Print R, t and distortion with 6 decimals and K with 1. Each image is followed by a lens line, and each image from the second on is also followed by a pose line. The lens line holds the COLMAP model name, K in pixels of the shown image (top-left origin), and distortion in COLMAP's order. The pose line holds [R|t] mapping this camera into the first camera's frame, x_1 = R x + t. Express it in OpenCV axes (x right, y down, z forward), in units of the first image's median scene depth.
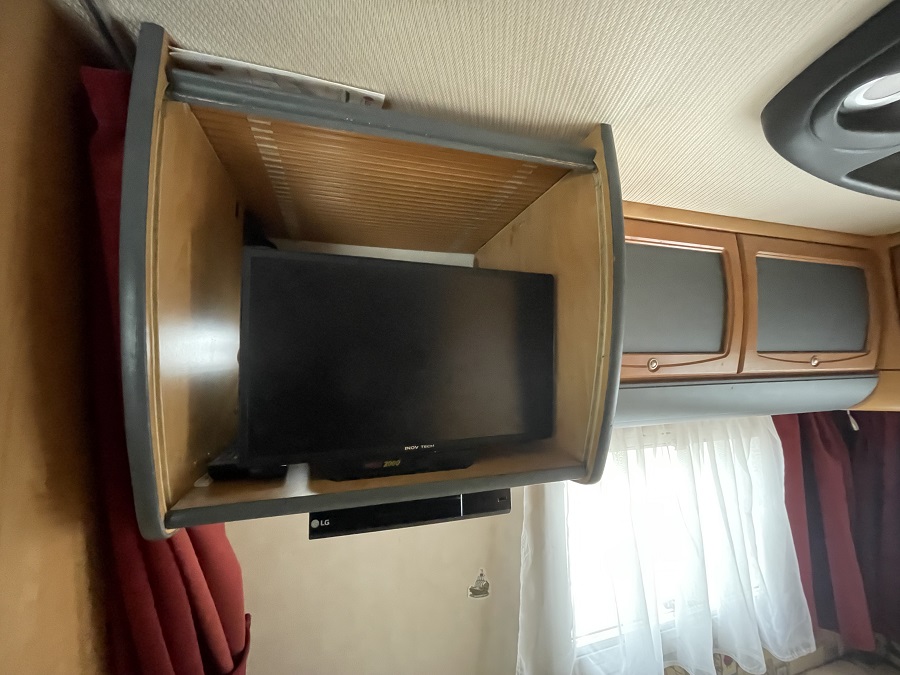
lens RADIAL K [[364.8, 0, 448.8], [0, 364.8, 333.6], [0, 0, 1]] dist [-0.001314, 0.000419]
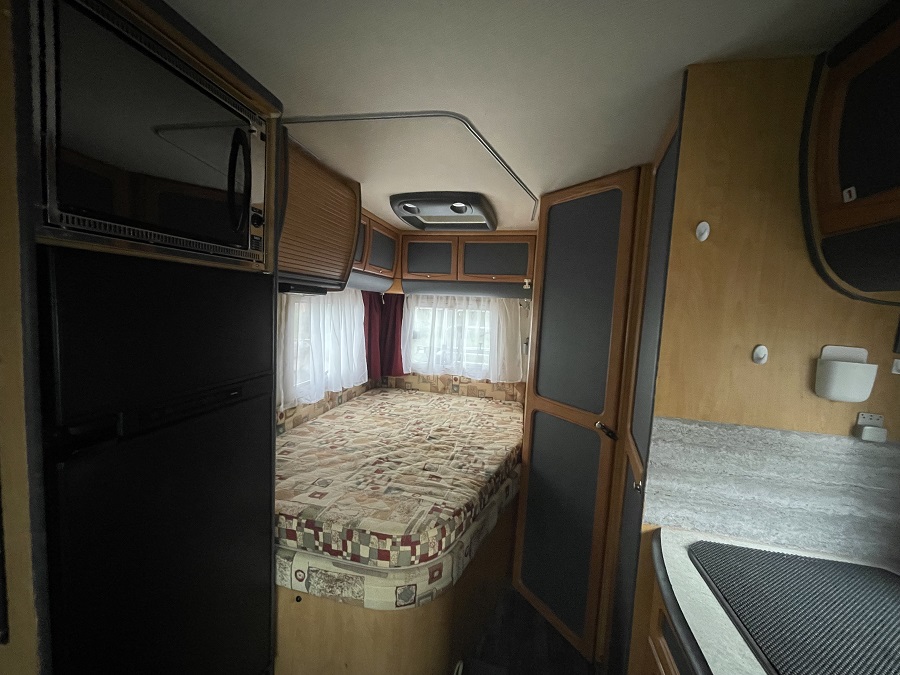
lens RADIAL K [[363.7, 0, 450.6], [0, 363.7, 333.5], [0, 0, 1]] dist [0.001055, -0.000803]
pose [[0.494576, -0.019784, 0.868909, -1.159384], [-0.138904, 0.985091, 0.101492, 0.188543], [-0.857963, -0.170890, 0.484455, -0.879957]]
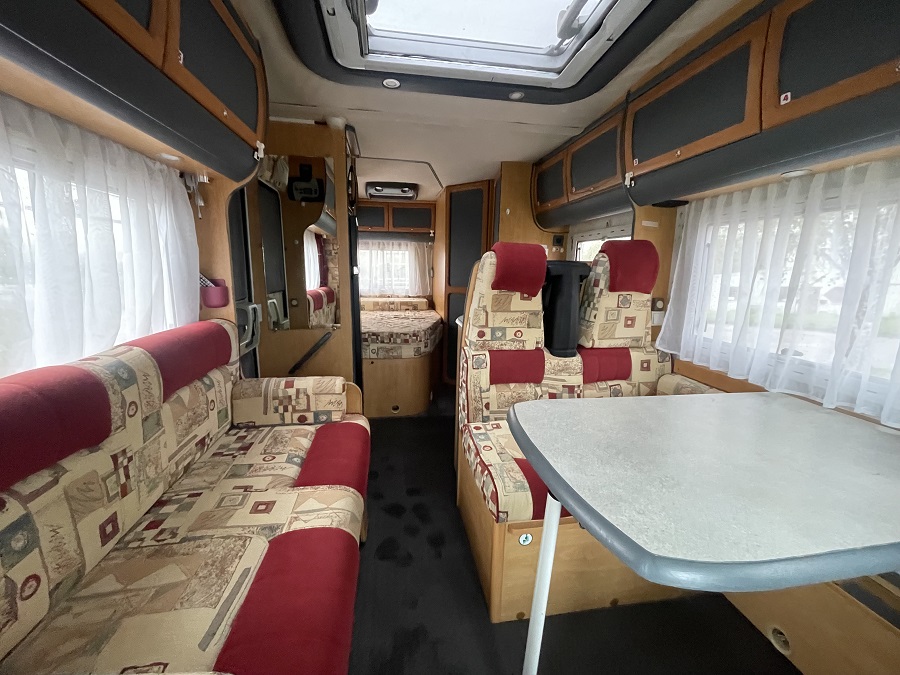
lens RADIAL K [[363.7, 0, 450.6], [0, 363.7, 333.5], [0, 0, 1]] dist [0.001055, -0.000803]
pose [[0.152445, -0.151148, 0.976686, -3.258737], [-0.105451, 0.980107, 0.168137, 0.483187], [-0.982670, -0.128624, 0.133473, -1.001335]]
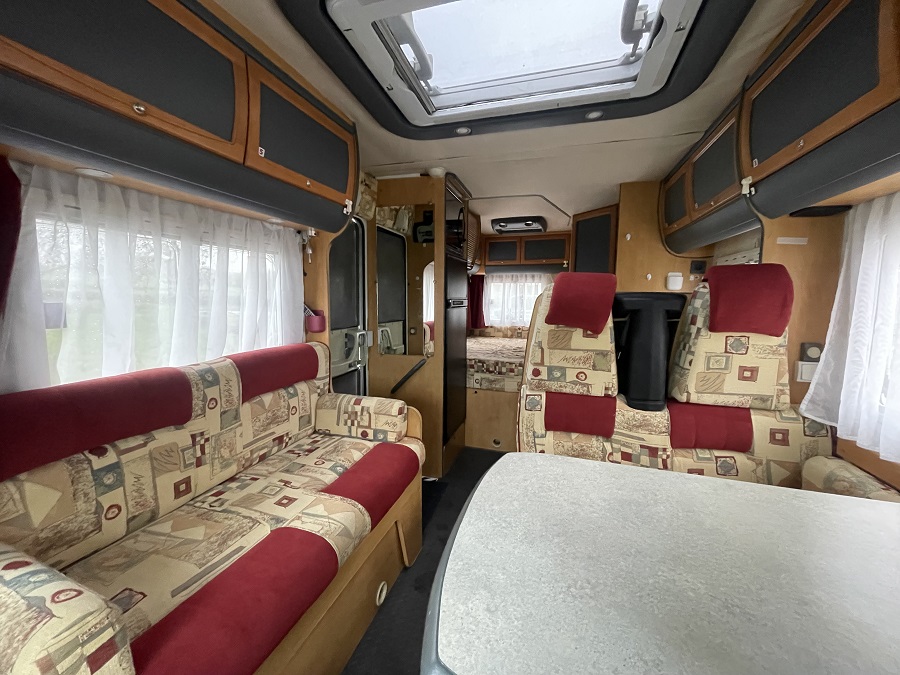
lens RADIAL K [[364.8, 0, 448.8], [0, 364.8, 333.6], [0, 0, 1]] dist [-0.001314, 0.000419]
pose [[0.573873, -0.052536, 0.817257, -3.053579], [-0.096482, 0.986653, 0.131175, 0.422080], [-0.813241, -0.154129, 0.561145, -1.475481]]
